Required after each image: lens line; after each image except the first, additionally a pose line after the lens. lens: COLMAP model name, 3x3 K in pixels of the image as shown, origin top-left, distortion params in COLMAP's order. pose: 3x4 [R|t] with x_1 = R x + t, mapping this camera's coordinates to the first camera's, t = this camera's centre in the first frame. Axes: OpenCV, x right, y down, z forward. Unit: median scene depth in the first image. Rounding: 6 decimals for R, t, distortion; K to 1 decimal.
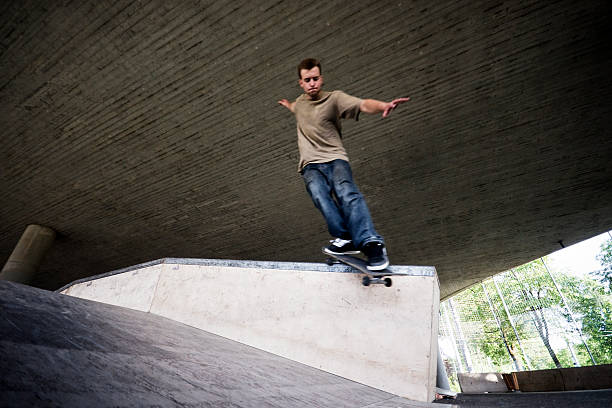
lens RADIAL K [[273.7, 0, 306.0], [0, 273.7, 204.0], [0, 0, 1]] dist [-0.000517, -0.000054]
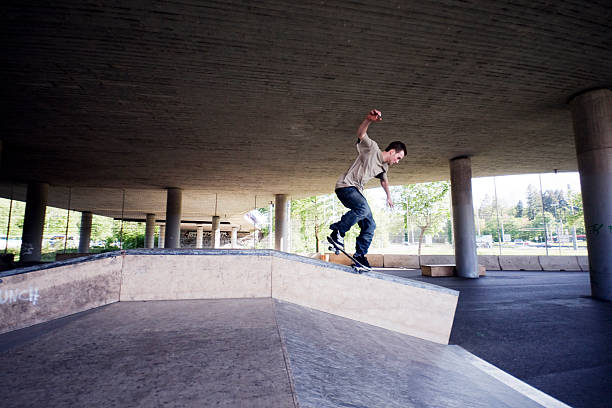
lens RADIAL K [[273.7, 0, 306.0], [0, 273.7, 204.0], [0, 0, 1]] dist [-0.000517, -0.000054]
pose [[0.795812, 0.092859, 0.598382, -0.682130], [-0.350710, 0.876247, 0.330444, -0.244758], [-0.493646, -0.472830, 0.729894, 0.120659]]
